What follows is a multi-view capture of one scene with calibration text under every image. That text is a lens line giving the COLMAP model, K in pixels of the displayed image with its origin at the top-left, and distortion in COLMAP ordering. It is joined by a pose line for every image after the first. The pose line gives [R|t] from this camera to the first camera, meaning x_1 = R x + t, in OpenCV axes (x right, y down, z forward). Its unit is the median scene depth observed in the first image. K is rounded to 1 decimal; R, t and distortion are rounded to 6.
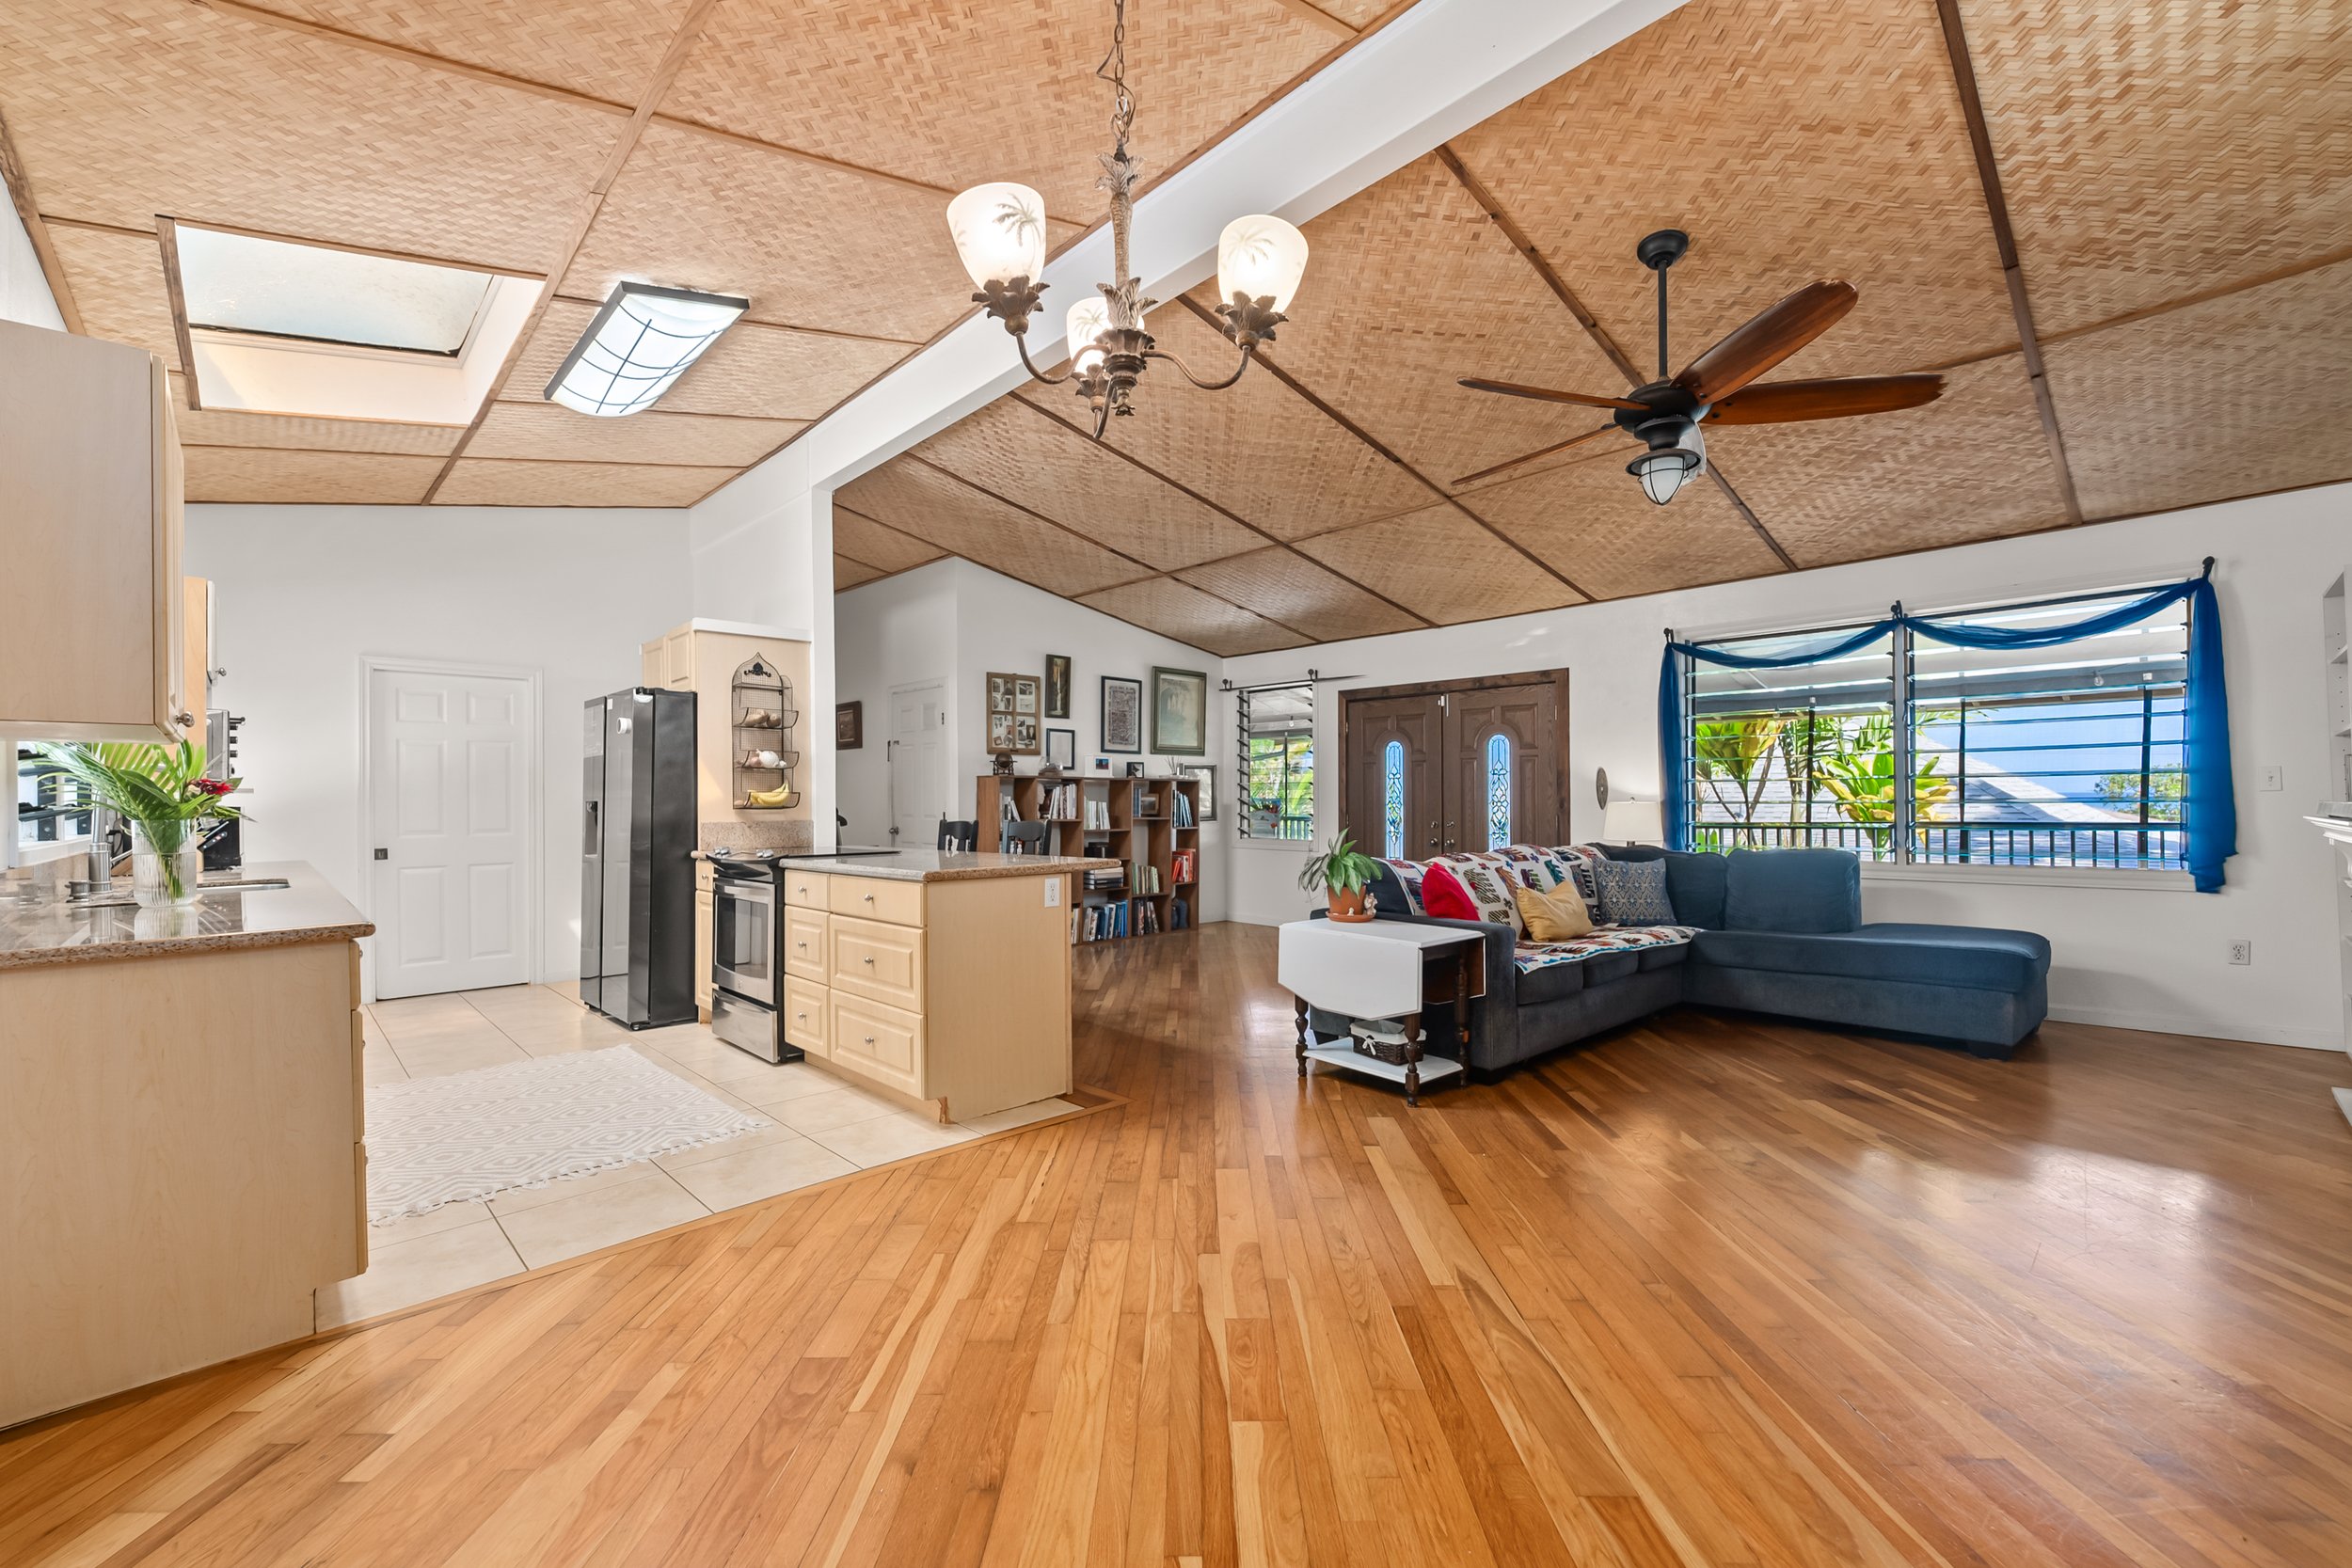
lens RADIAL K [[976.8, 0, 1165.7], [0, 976.8, 794.3], [0, 0, 1]] dist [0.000379, 0.000032]
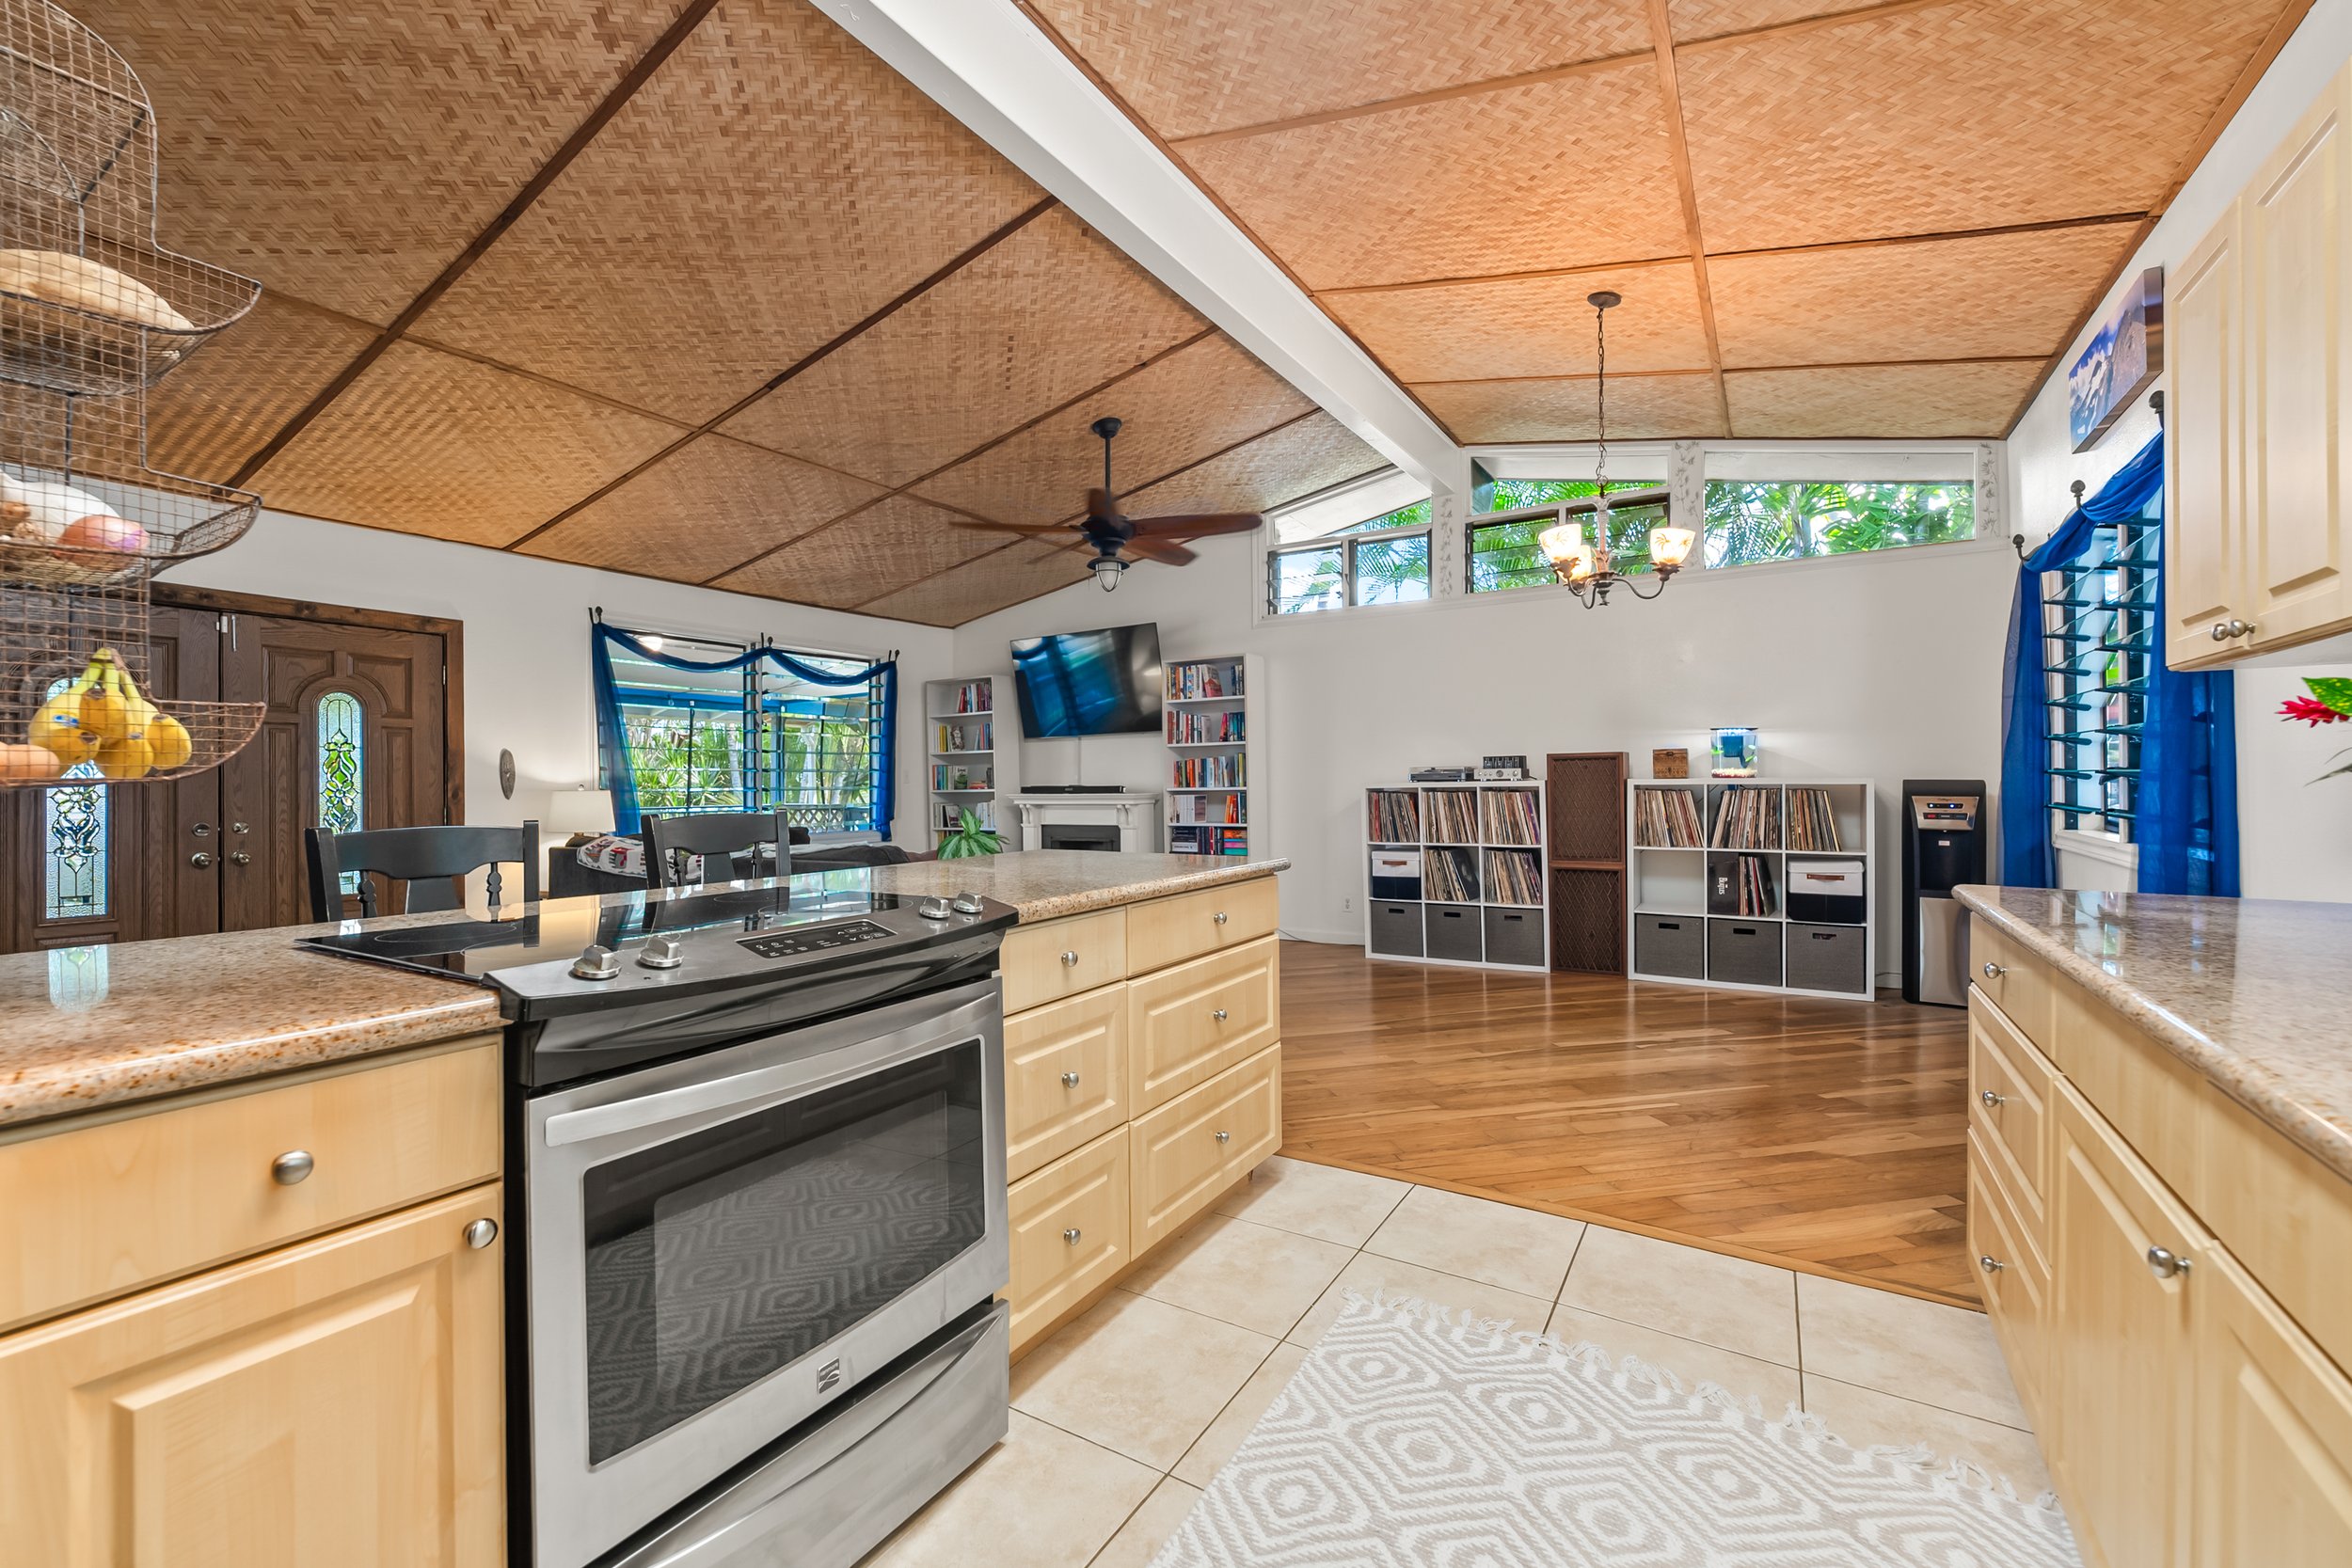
lens RADIAL K [[976.8, 0, 1165.7], [0, 976.8, 794.3], [0, 0, 1]] dist [0.000379, 0.000032]
pose [[-0.261517, 0.003262, 0.965193, -0.739383], [0.000502, 0.999995, -0.003244, 0.020321], [-0.965199, -0.000364, -0.261517, 0.965314]]
